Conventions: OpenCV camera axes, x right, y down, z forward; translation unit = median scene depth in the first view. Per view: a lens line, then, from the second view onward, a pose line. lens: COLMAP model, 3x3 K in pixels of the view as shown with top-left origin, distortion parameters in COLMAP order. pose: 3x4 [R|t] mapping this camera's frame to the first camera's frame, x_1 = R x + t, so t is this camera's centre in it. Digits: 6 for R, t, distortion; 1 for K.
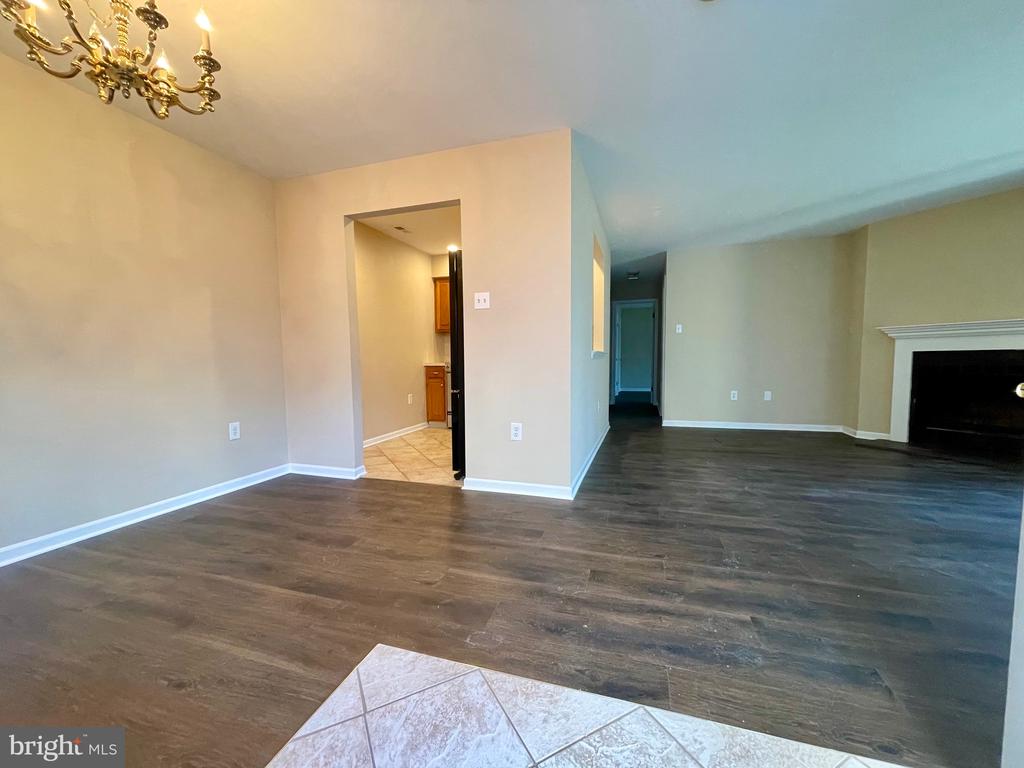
lens RADIAL K [[407.2, 0, 505.0], [0, 407.2, 388.8], [0, 0, 1]] dist [0.001107, -0.000005]
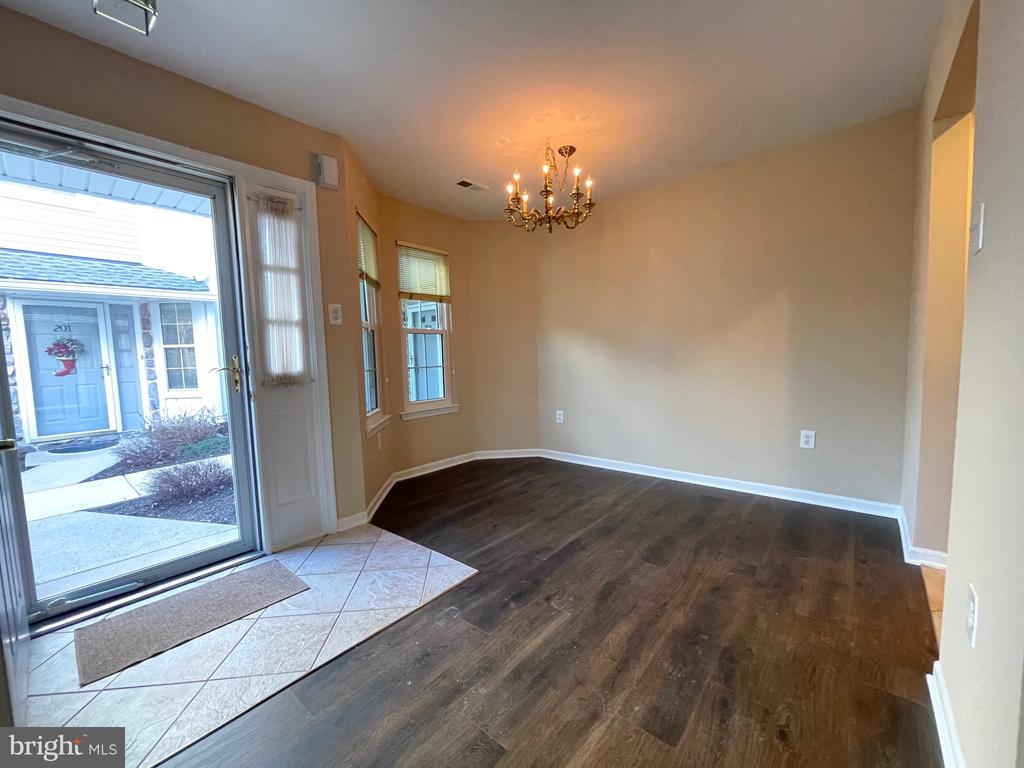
lens RADIAL K [[415.4, 0, 512.0], [0, 415.4, 384.0], [0, 0, 1]] dist [0.000955, 0.000090]
pose [[-0.373879, 0.085780, -0.923502, 0.552440], [-0.032389, 0.993899, 0.105431, -0.123019], [0.926912, 0.069330, -0.368820, 0.903847]]
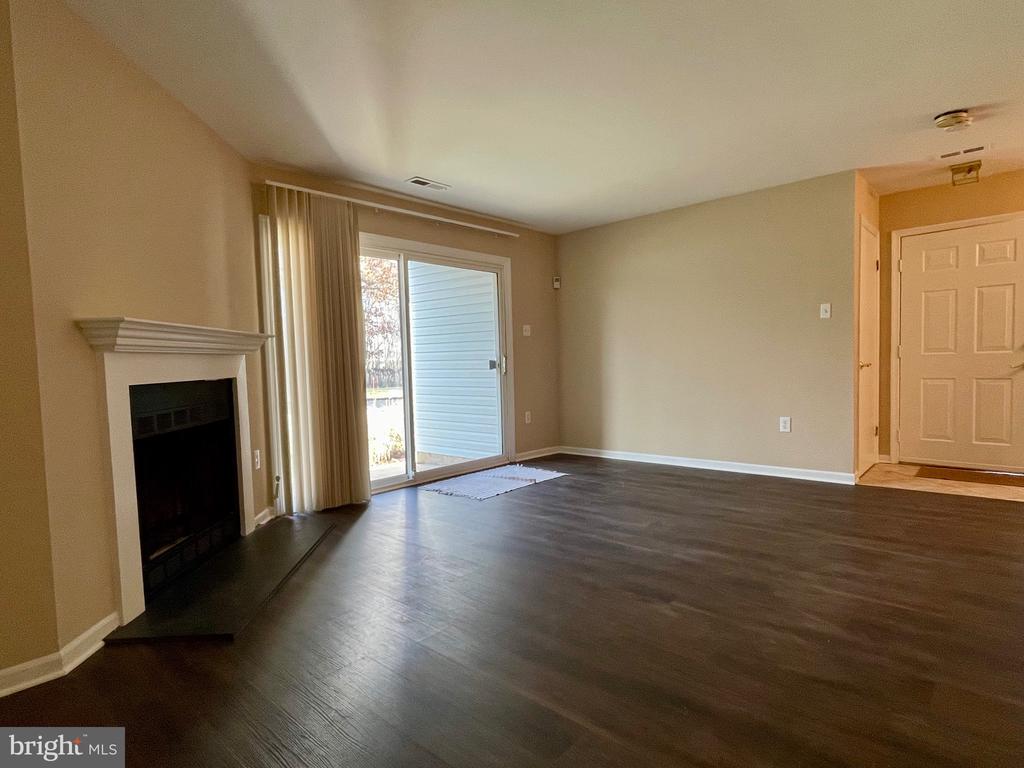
lens RADIAL K [[554.4, 0, 512.0], [0, 554.4, 384.0], [0, 0, 1]] dist [-0.004586, -0.001247]
pose [[-0.917712, 0.022356, 0.396617, 0.774367], [0.066851, 0.992867, 0.098719, -0.205681], [-0.391581, 0.117110, -0.912661, 2.345515]]
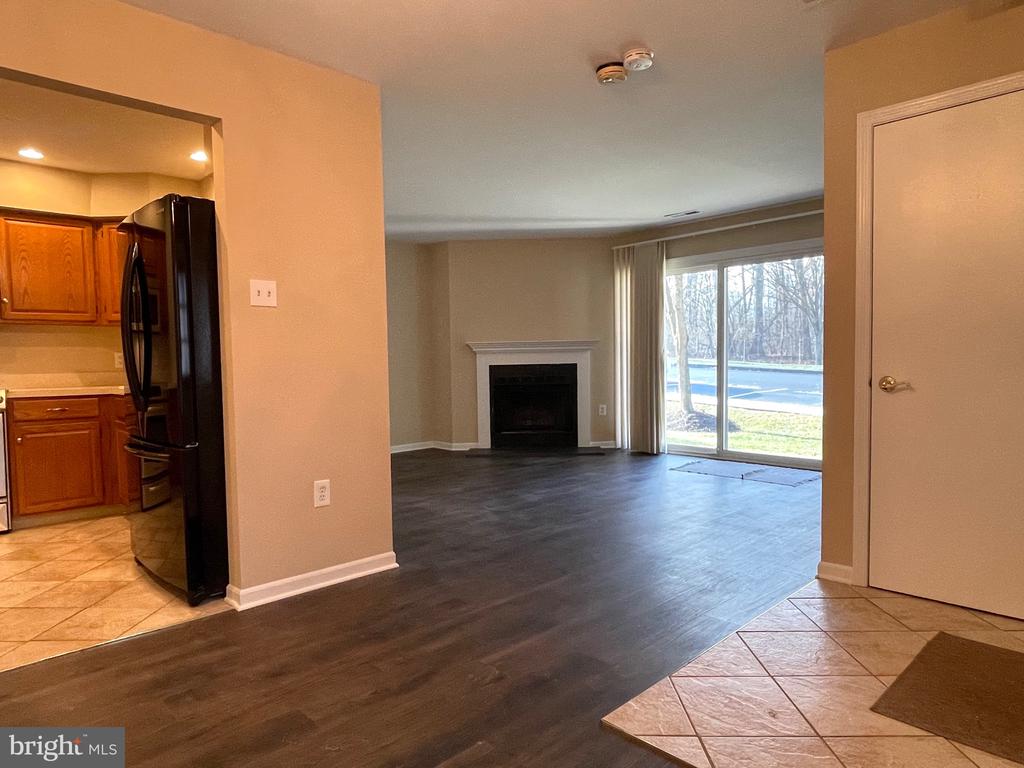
lens RADIAL K [[642.0, 0, 497.4], [0, 642.0, 395.1], [0, 0, 1]] dist [-0.001696, -0.001508]
pose [[0.477629, -0.048570, 0.877218, -0.889882], [0.075267, 0.997062, 0.014224, -0.057812], [-0.875332, 0.059232, 0.479881, 0.271332]]
